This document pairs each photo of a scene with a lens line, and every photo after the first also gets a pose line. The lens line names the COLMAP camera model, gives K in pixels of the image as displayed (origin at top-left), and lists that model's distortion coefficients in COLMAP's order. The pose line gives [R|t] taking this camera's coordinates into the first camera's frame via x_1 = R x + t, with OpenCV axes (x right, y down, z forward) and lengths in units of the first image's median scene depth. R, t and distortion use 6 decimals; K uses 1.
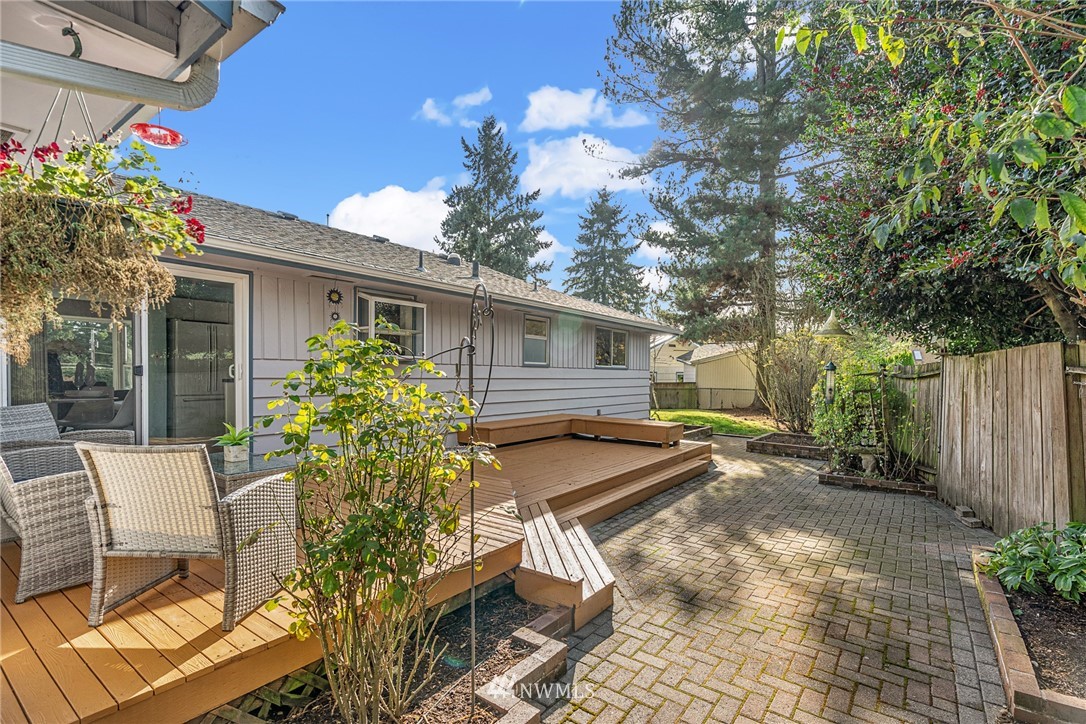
lens RADIAL K [[487.5, 0, 547.8], [0, 487.5, 365.8], [0, 0, 1]] dist [-0.001676, -0.000107]
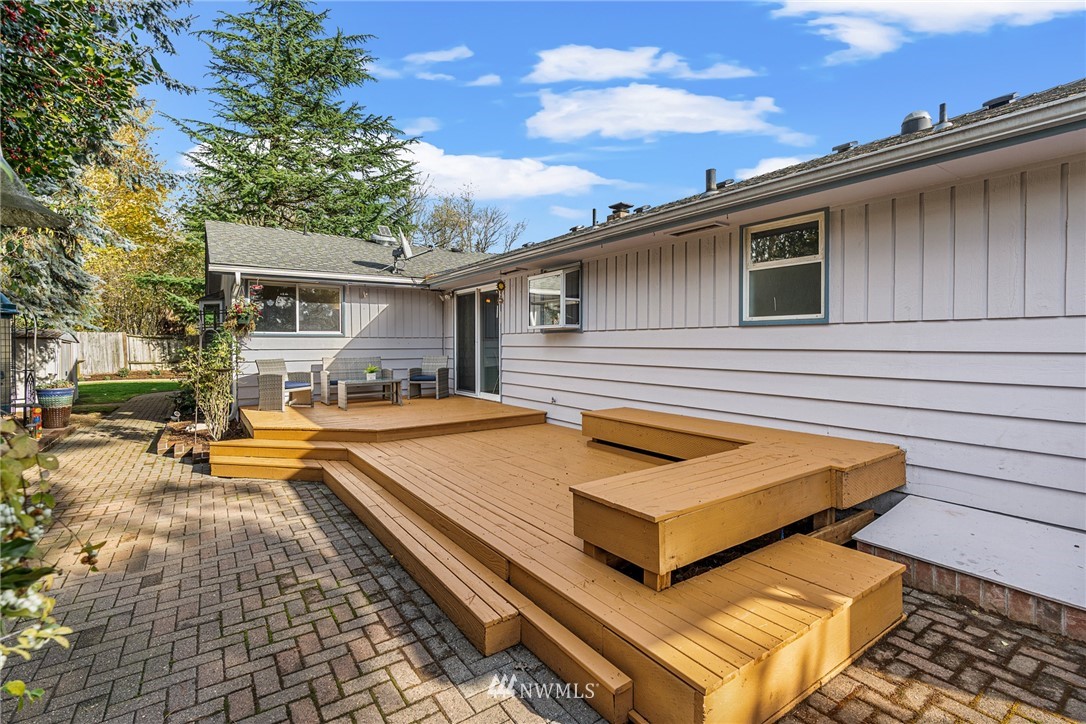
lens RADIAL K [[487.5, 0, 547.8], [0, 487.5, 365.8], [0, 0, 1]] dist [-0.001676, -0.000107]
pose [[-0.307155, 0.040172, -0.950811, 0.812911], [0.028112, 0.999056, 0.033129, 0.031593], [0.951244, -0.016553, -0.307994, 1.532443]]
